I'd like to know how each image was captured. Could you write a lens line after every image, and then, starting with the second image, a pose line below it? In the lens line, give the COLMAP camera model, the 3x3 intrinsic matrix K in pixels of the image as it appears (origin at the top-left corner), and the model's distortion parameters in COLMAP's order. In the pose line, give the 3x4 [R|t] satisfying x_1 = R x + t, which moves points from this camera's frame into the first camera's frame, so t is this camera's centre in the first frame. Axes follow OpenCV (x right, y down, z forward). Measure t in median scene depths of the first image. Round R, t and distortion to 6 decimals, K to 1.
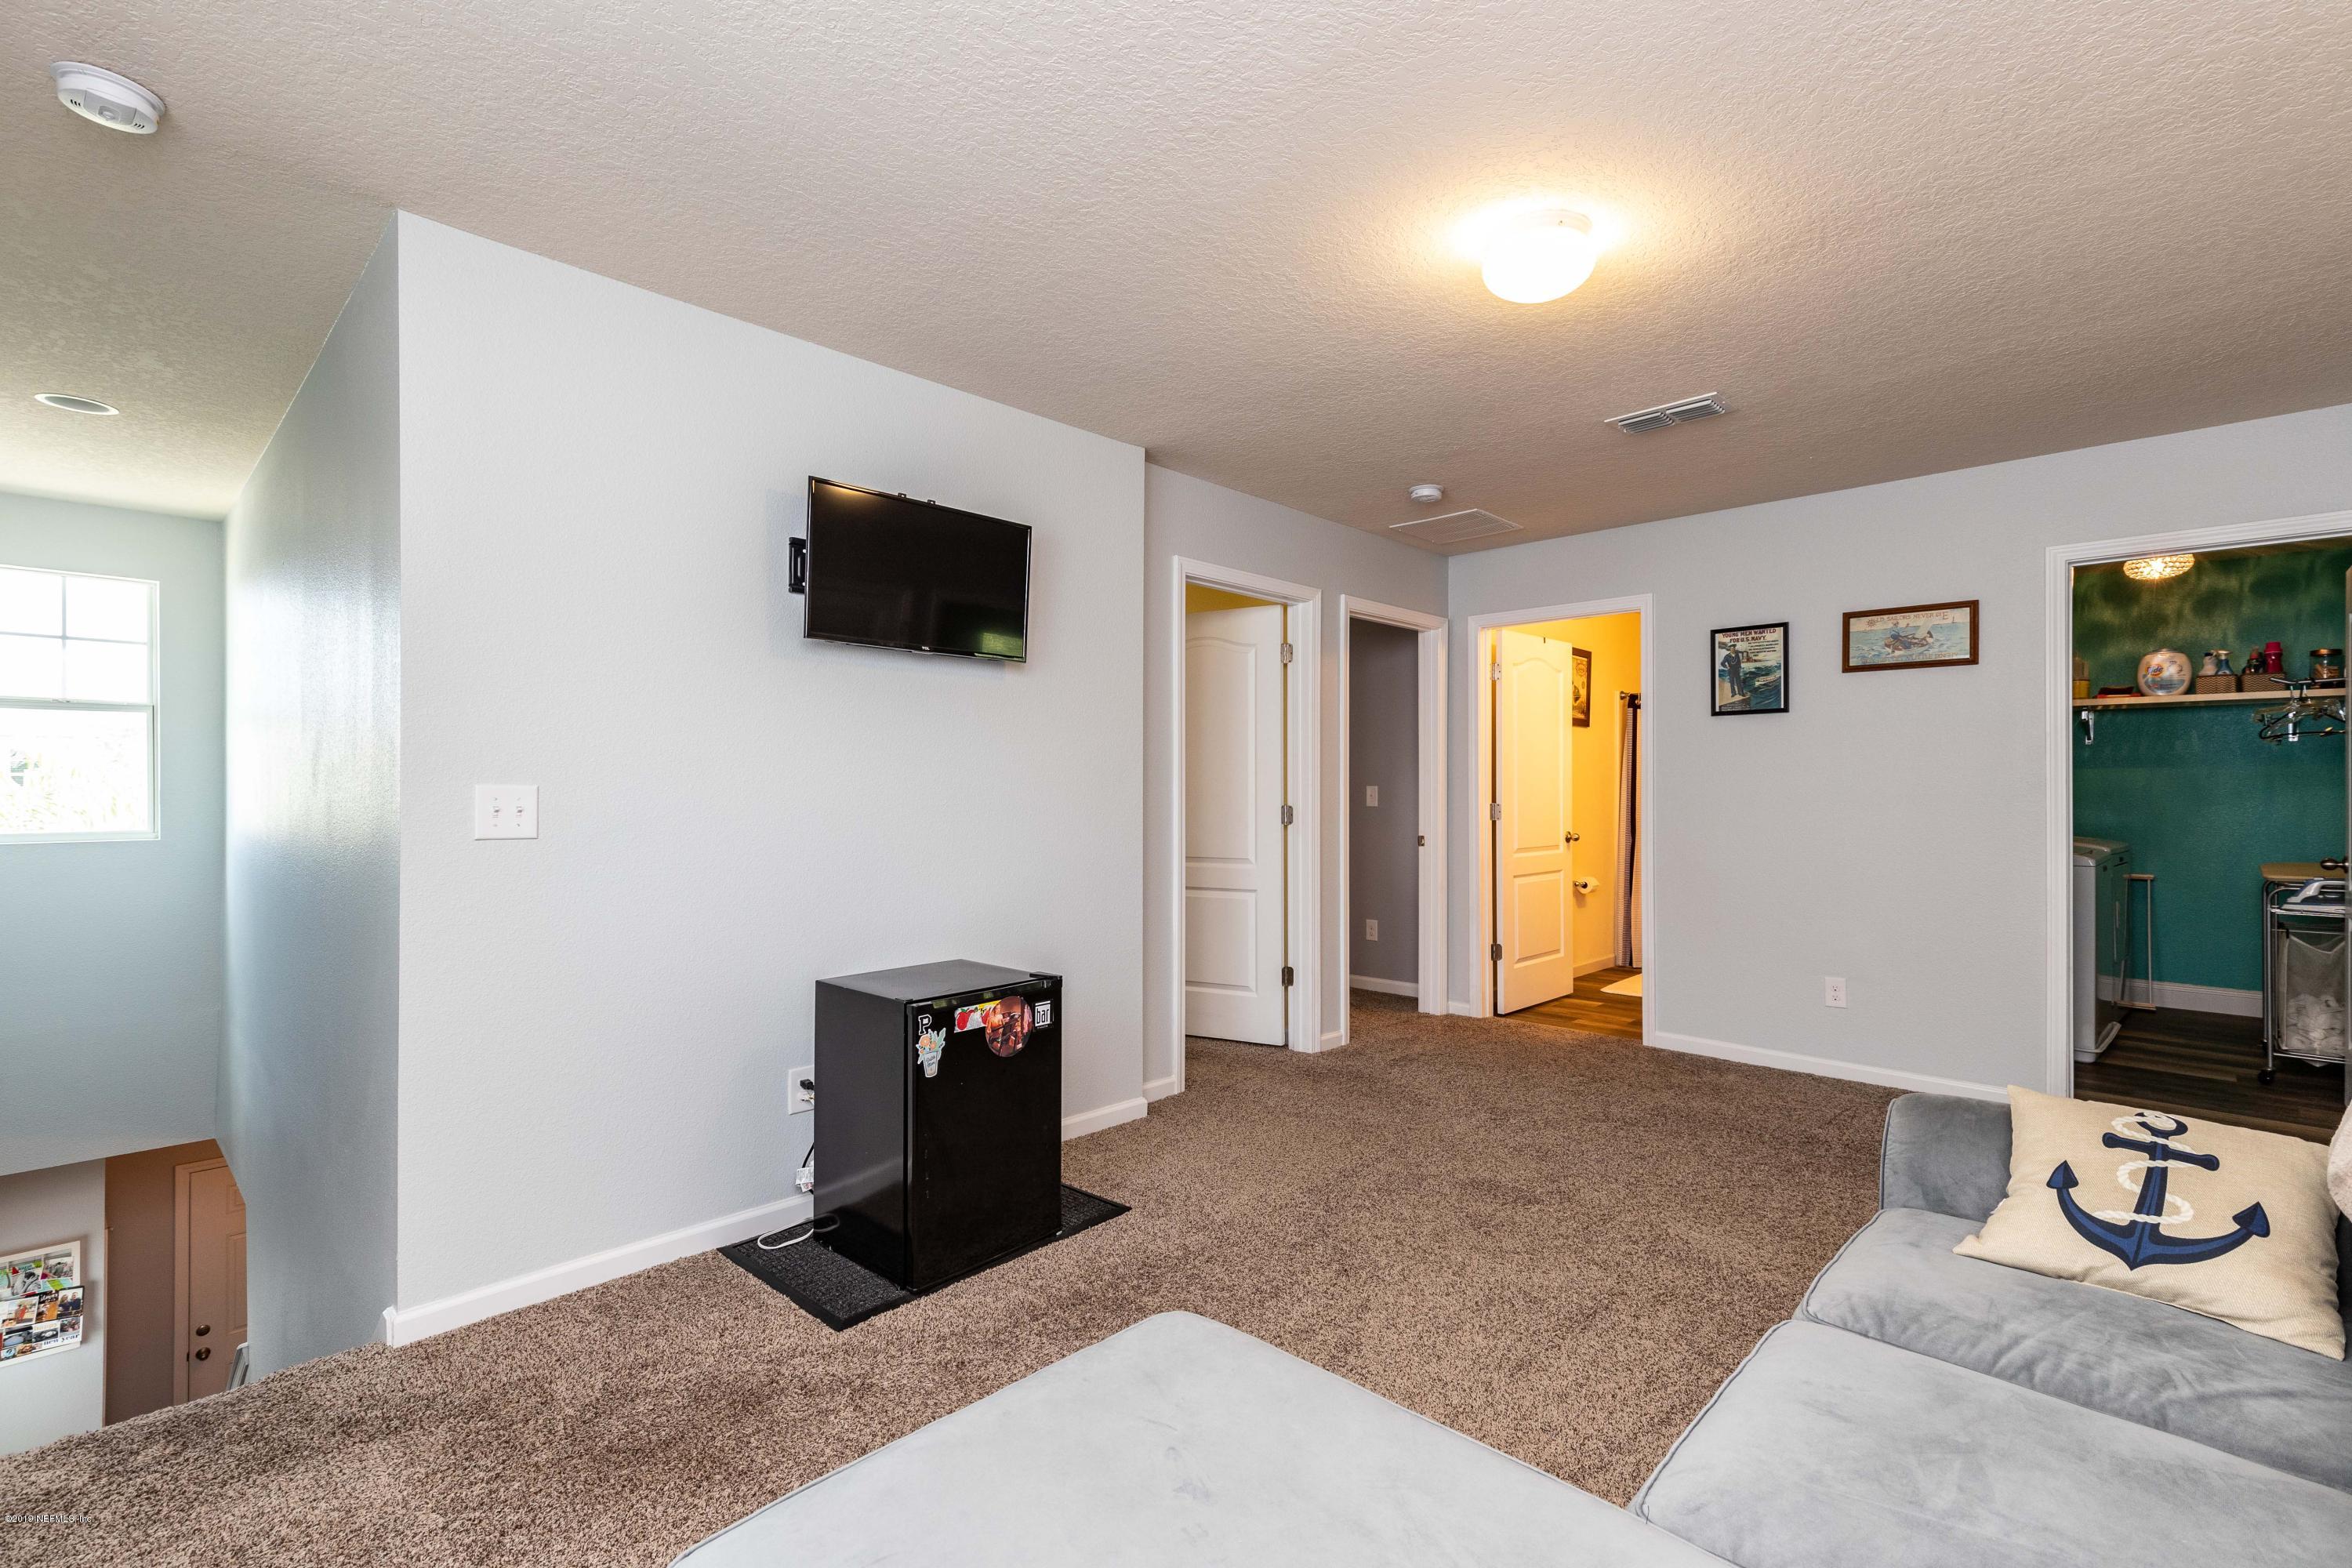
lens RADIAL K [[1071.3, 0, 1178.9], [0, 1071.3, 791.3], [0, 0, 1]] dist [-0.000217, 0.000180]
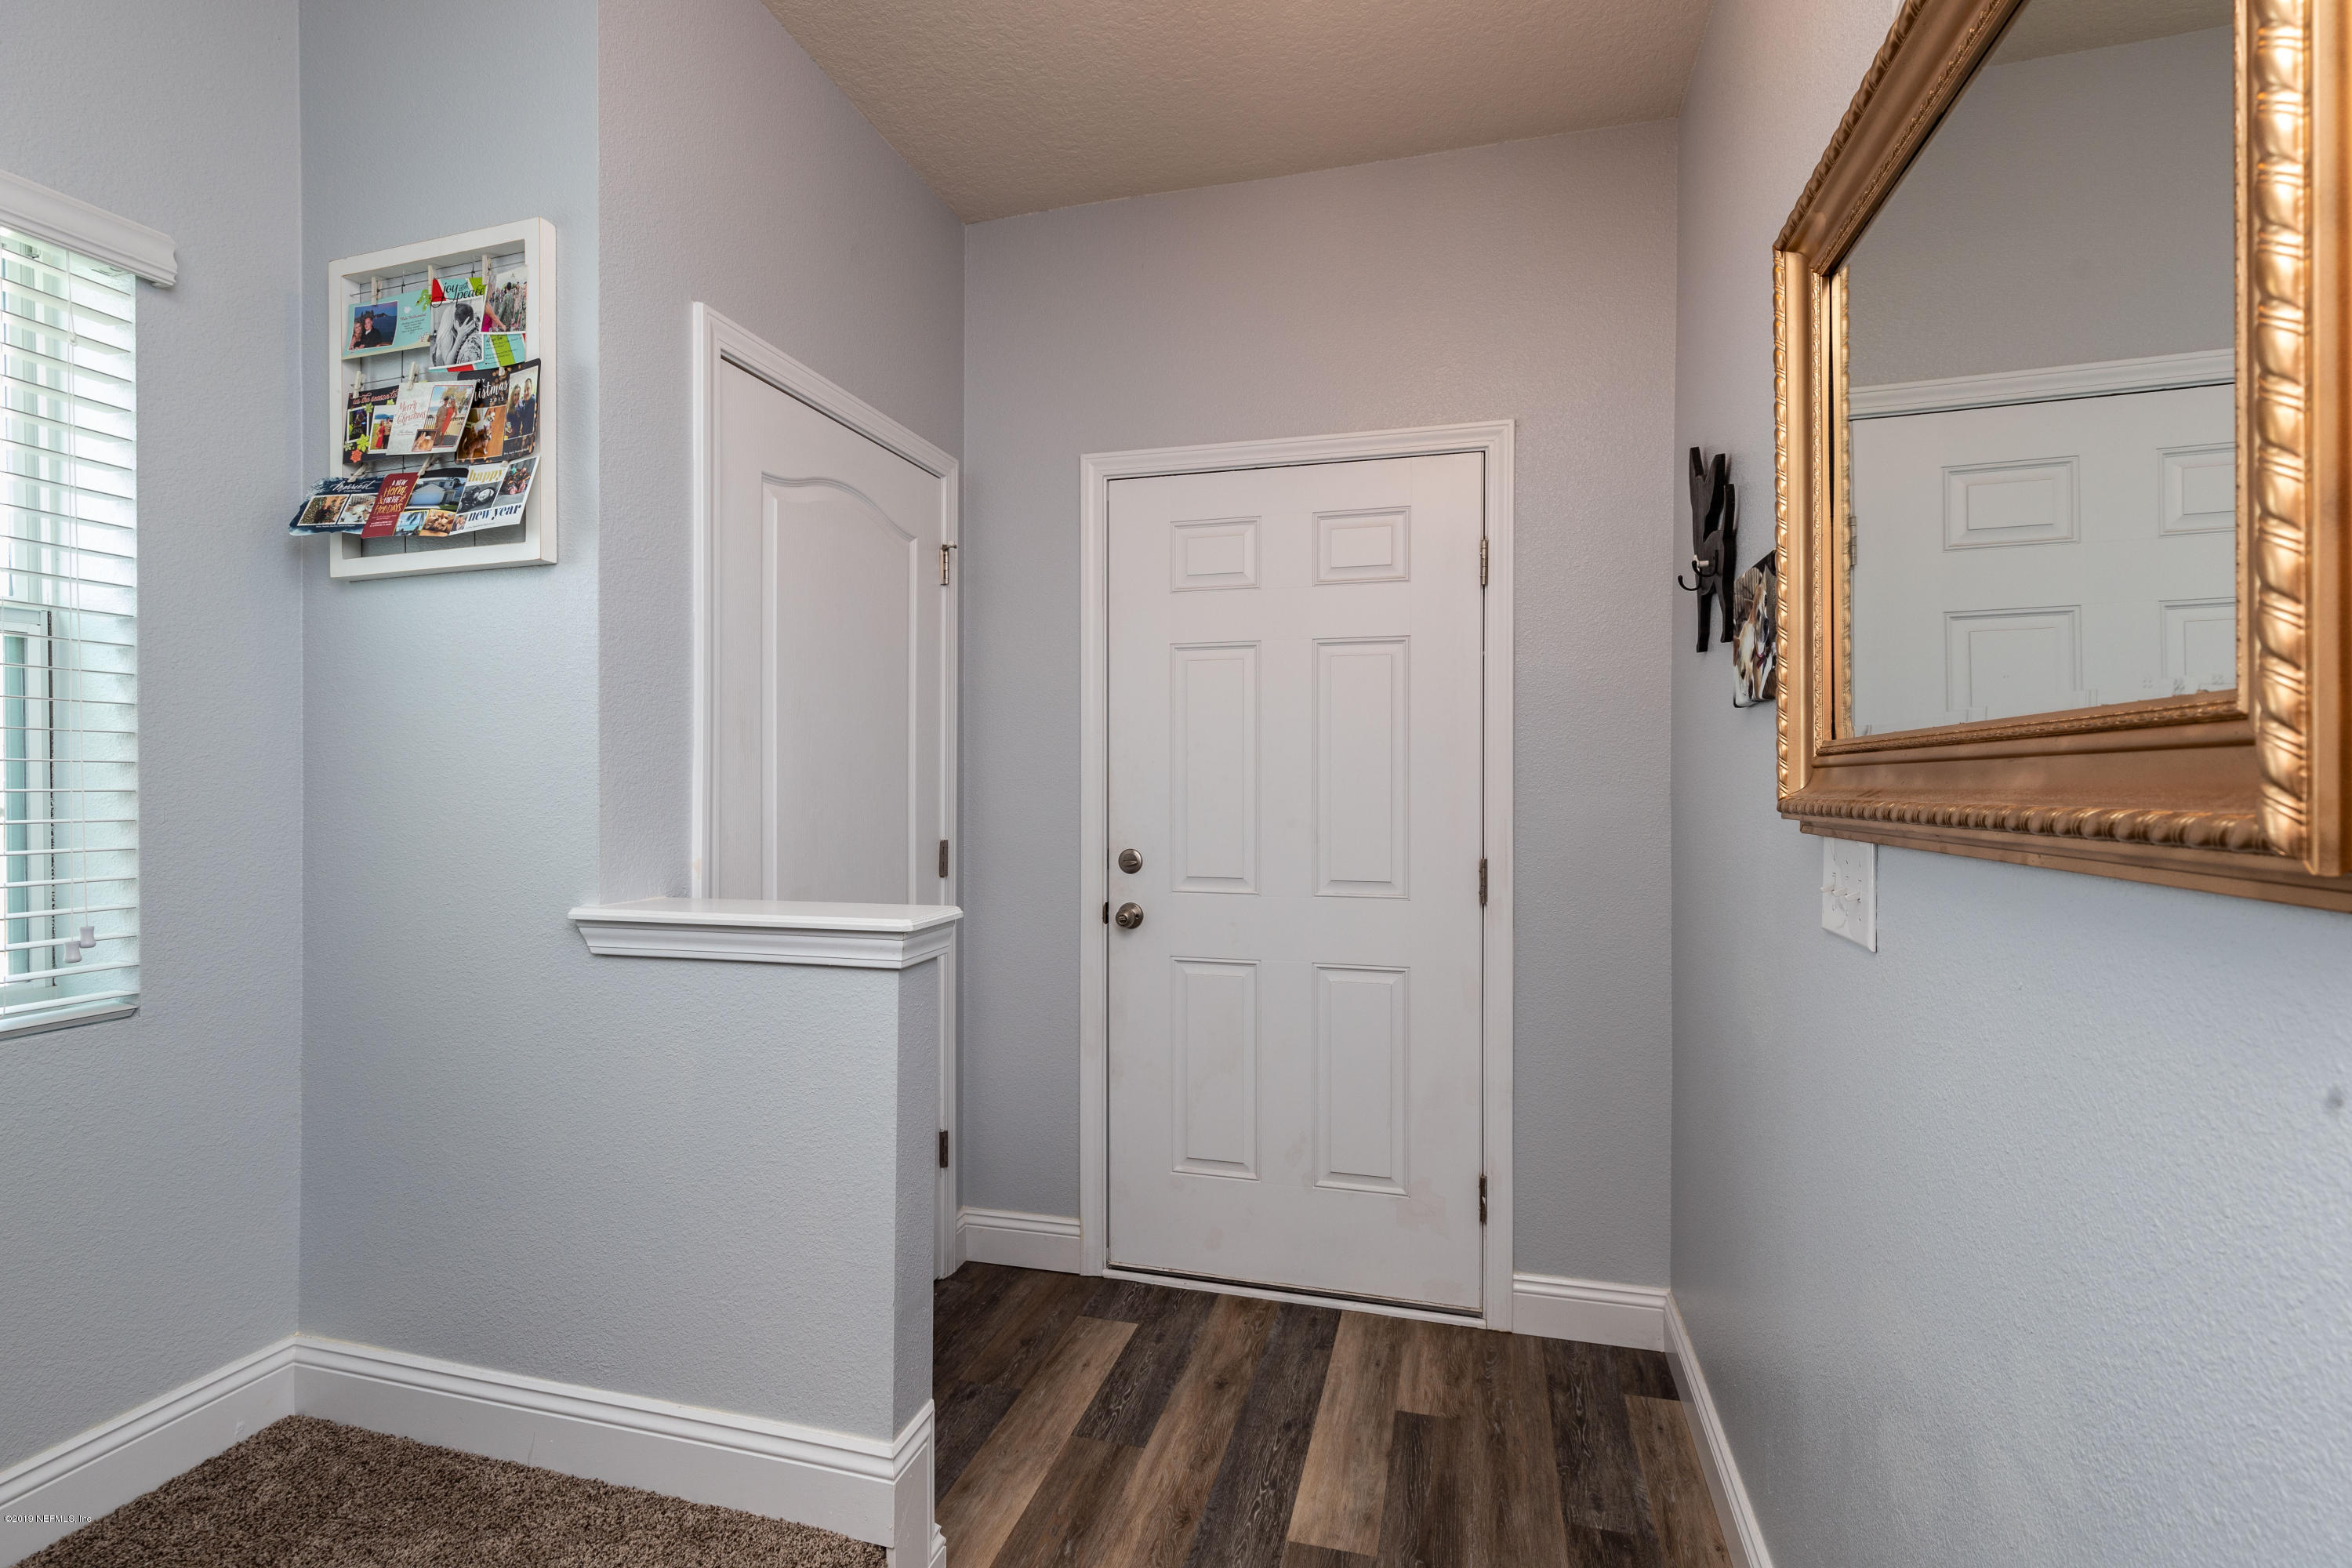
lens RADIAL K [[1071.3, 0, 1176.5], [0, 1071.3, 780.0], [0, 0, 1]] dist [-0.000217, 0.000180]
pose [[0.473900, -0.001407, -0.880577, -0.565726], [0.006717, 0.999975, 0.002017, 0.496035], [0.880553, -0.006870, 0.473898, 0.862552]]
